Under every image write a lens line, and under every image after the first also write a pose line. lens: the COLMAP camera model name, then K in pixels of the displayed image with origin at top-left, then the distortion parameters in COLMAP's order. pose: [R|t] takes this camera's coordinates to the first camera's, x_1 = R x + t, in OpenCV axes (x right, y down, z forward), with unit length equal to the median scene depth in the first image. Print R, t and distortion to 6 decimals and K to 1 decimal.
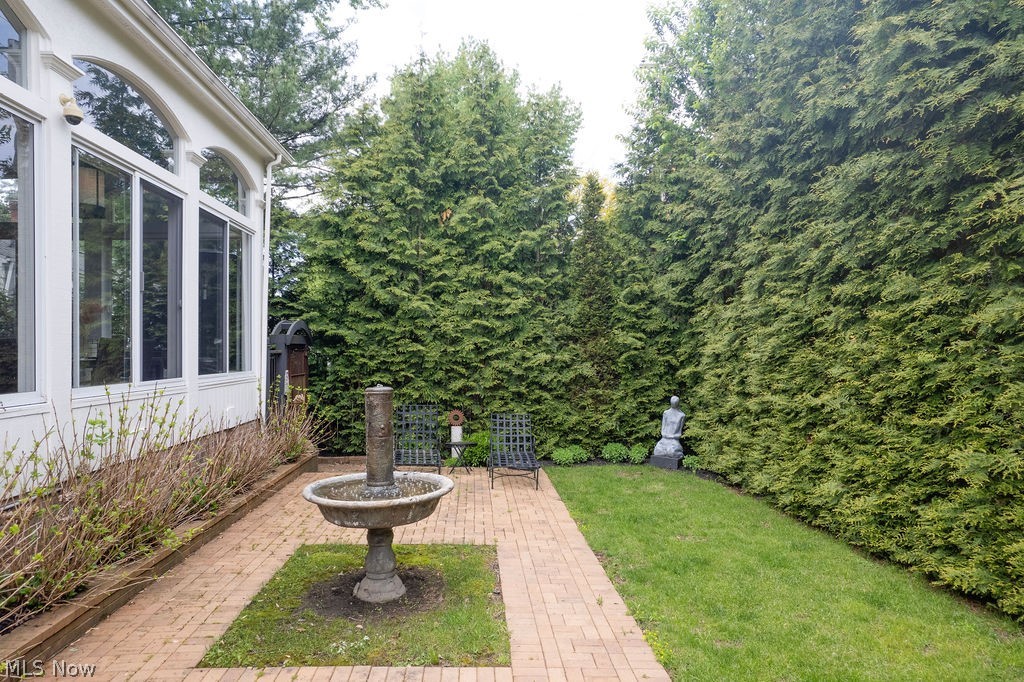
lens RADIAL K [[636.8, 0, 503.6], [0, 636.8, 348.0], [0, 0, 1]] dist [-0.006401, 0.001537]
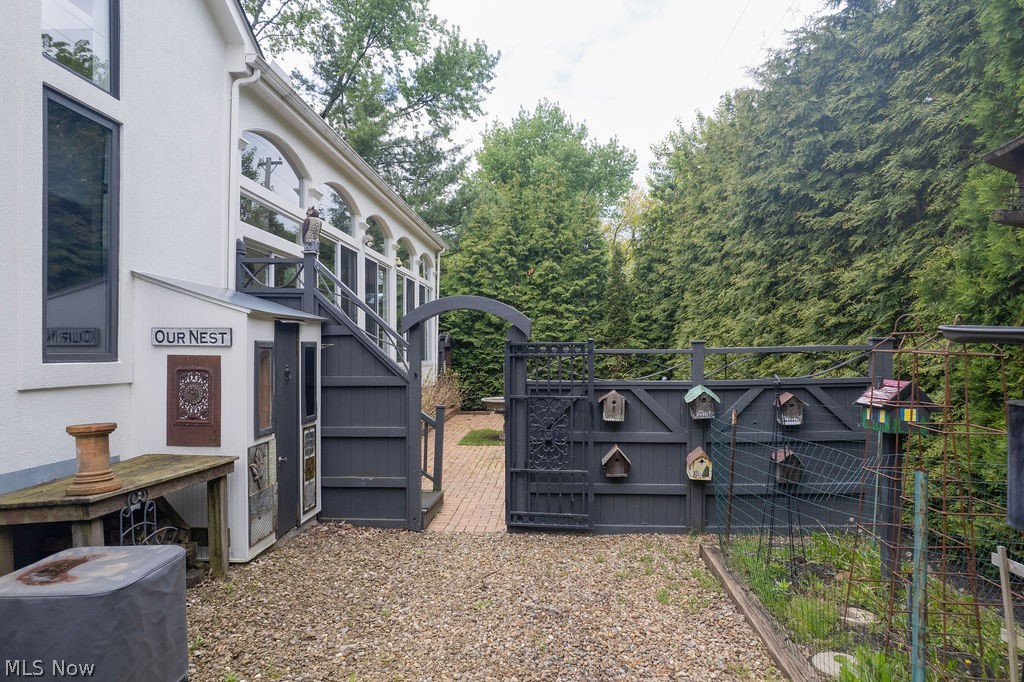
lens RADIAL K [[636.8, 0, 503.6], [0, 636.8, 348.0], [0, 0, 1]] dist [-0.006401, 0.001537]
pose [[0.992904, -0.002715, -0.118890, 0.041969], [0.001787, 0.999967, -0.007910, 0.011061], [0.118907, 0.007642, 0.992876, -0.725453]]
